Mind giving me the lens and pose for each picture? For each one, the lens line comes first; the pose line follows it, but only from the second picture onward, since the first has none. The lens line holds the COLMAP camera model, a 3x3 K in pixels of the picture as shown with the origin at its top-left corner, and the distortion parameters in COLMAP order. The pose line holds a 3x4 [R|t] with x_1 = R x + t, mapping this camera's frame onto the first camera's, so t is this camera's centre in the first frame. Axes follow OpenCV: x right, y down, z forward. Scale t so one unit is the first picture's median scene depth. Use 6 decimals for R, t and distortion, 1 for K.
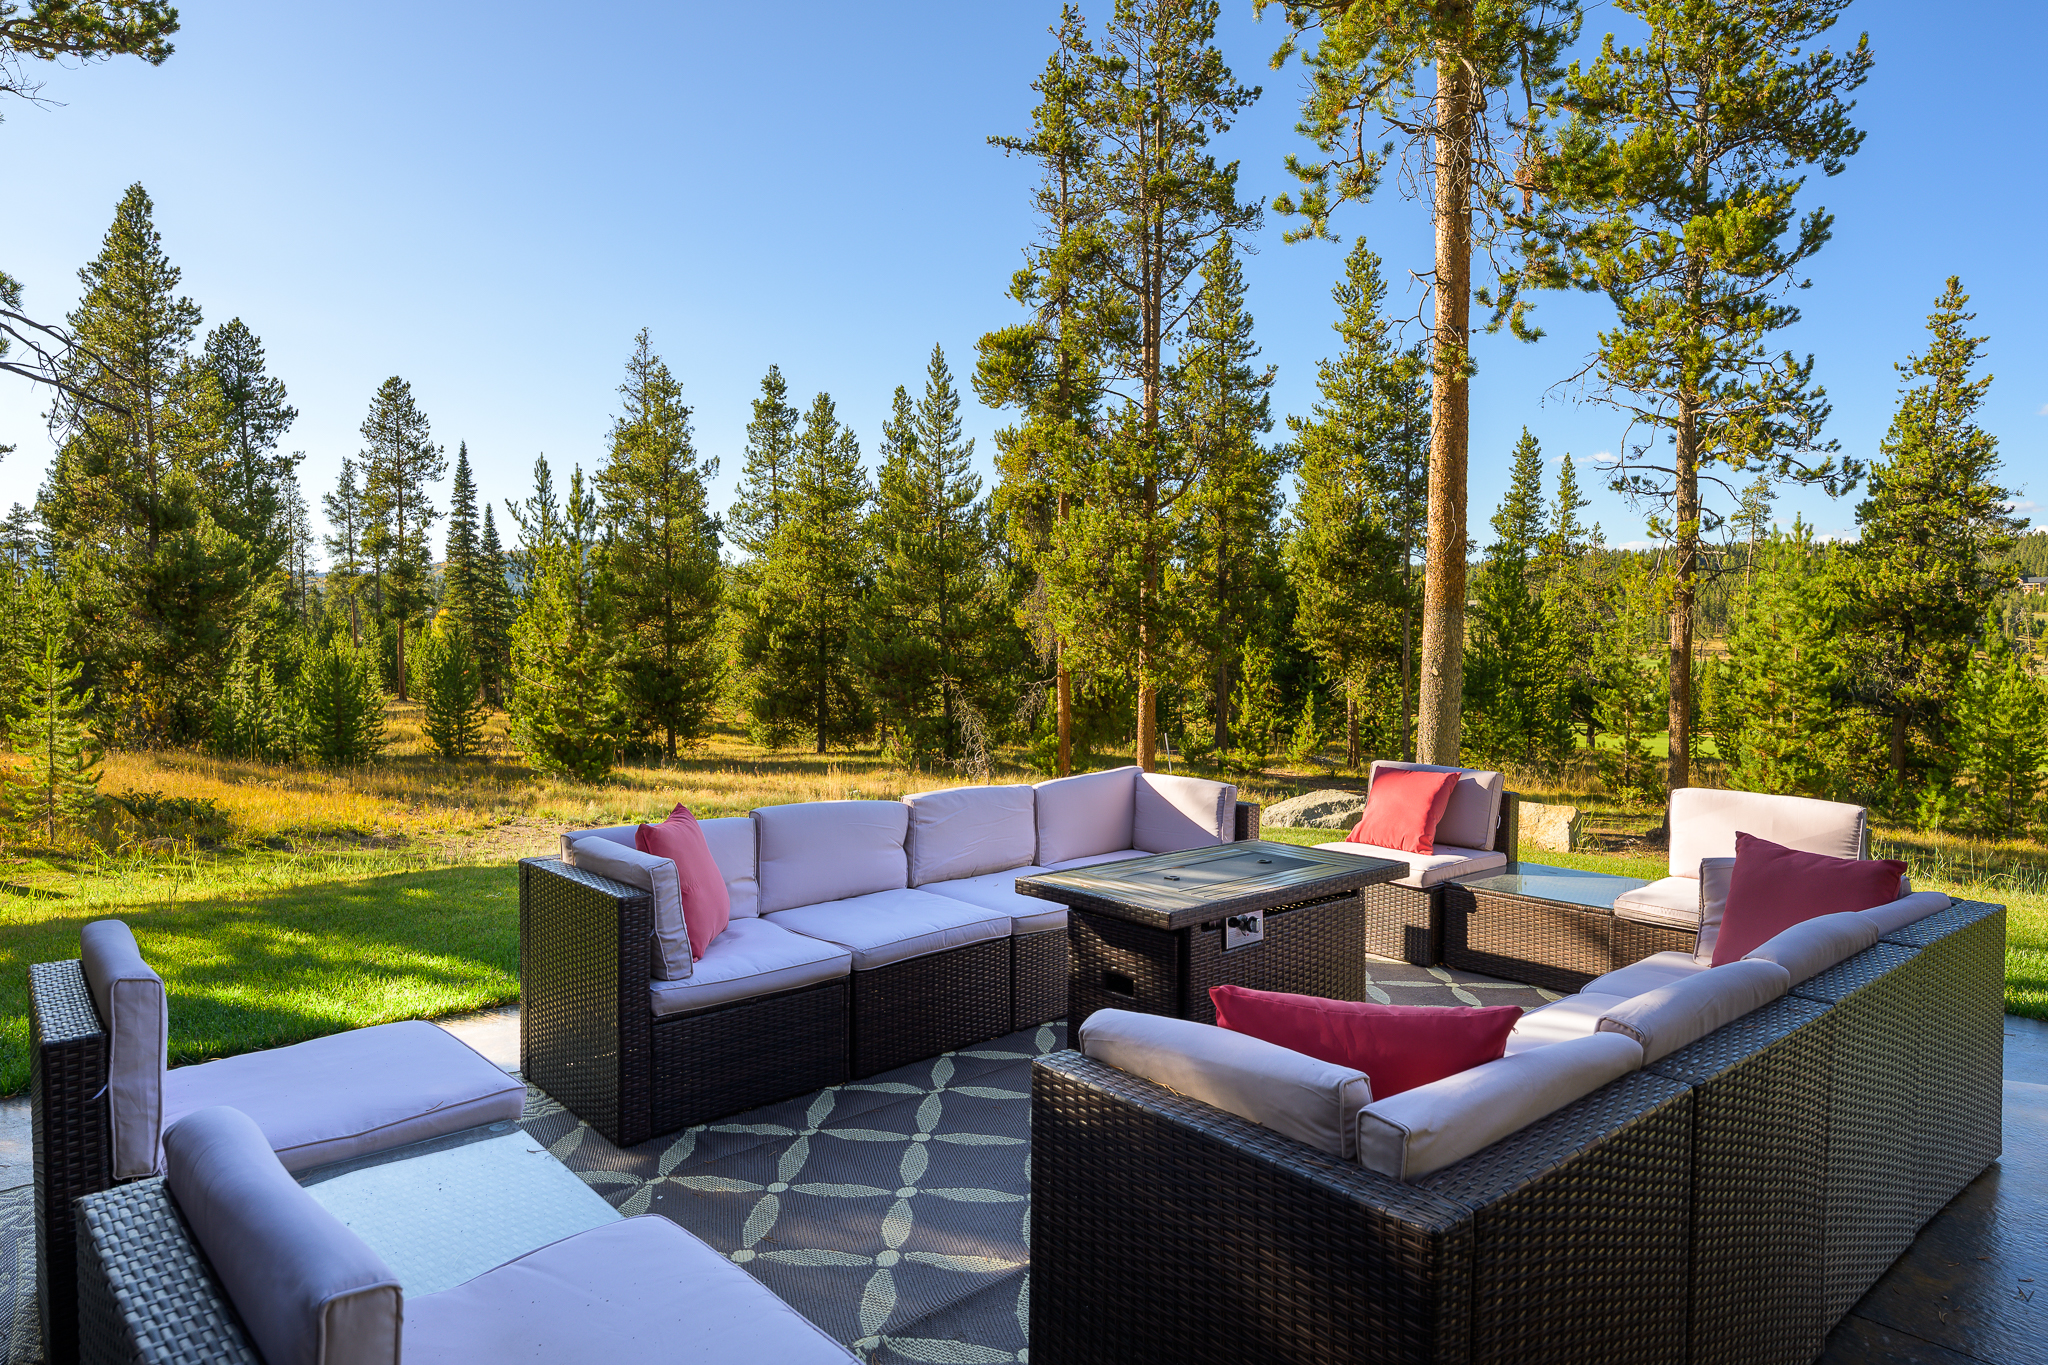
lens RADIAL K [[1245.8, 0, 1032.8], [0, 1245.8, 687.1], [0, 0, 1]] dist [0.010144, 0.000550]
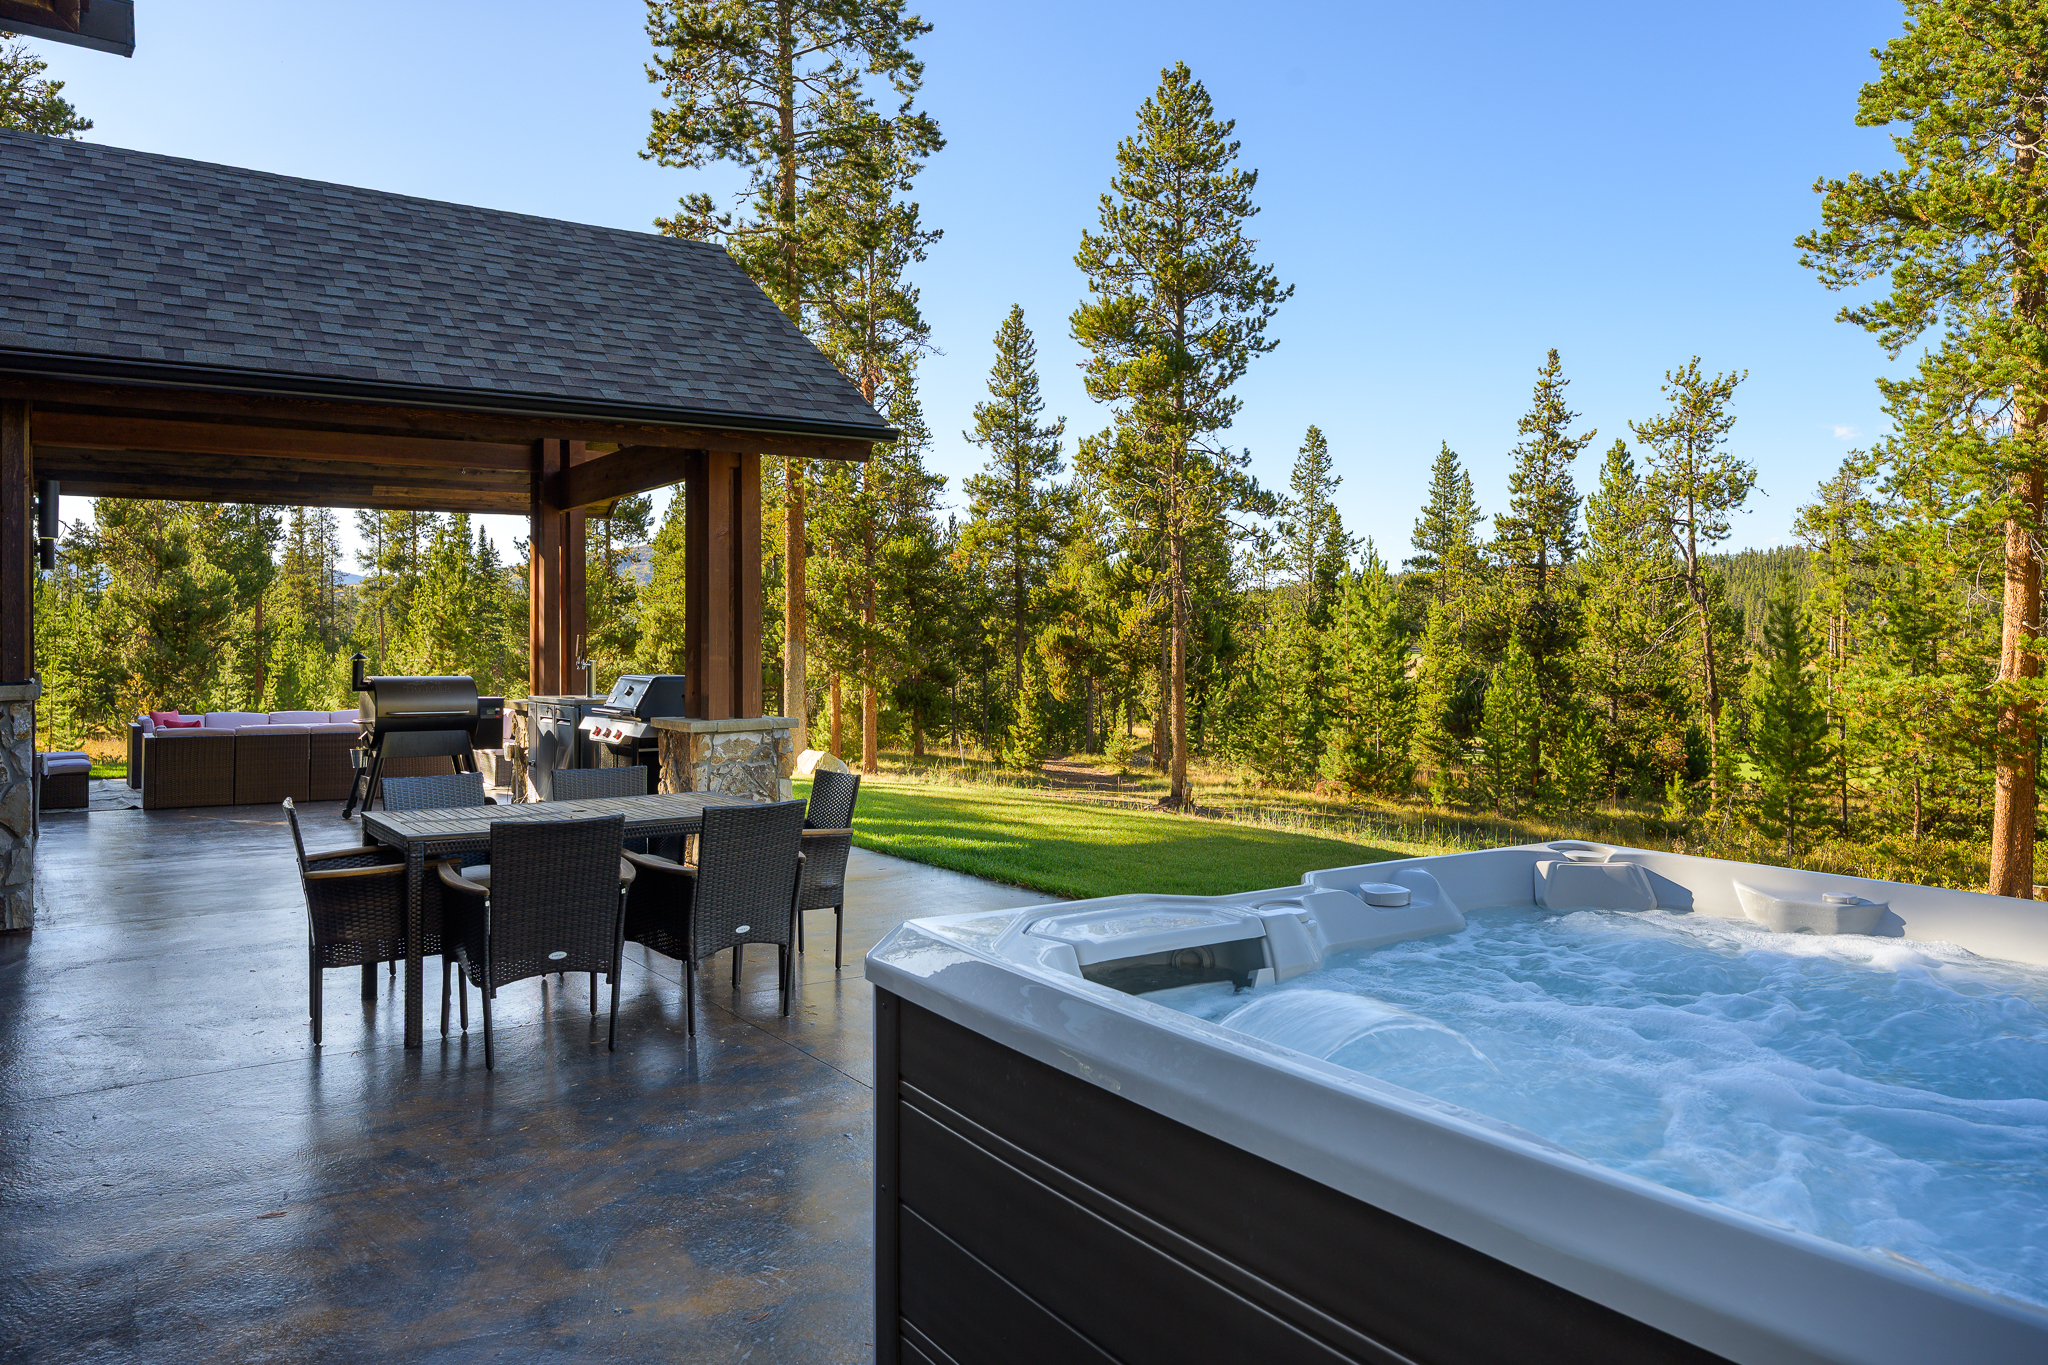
lens RADIAL K [[1430.7, 0, 1014.7], [0, 1430.7, 667.1], [0, 0, 1]] dist [-0.000936, -0.001433]
pose [[0.994943, -0.001399, -0.100435, 0.280609], [-0.001317, 0.999635, -0.026968, 0.010649], [0.100436, 0.026964, 0.994578, -0.318630]]
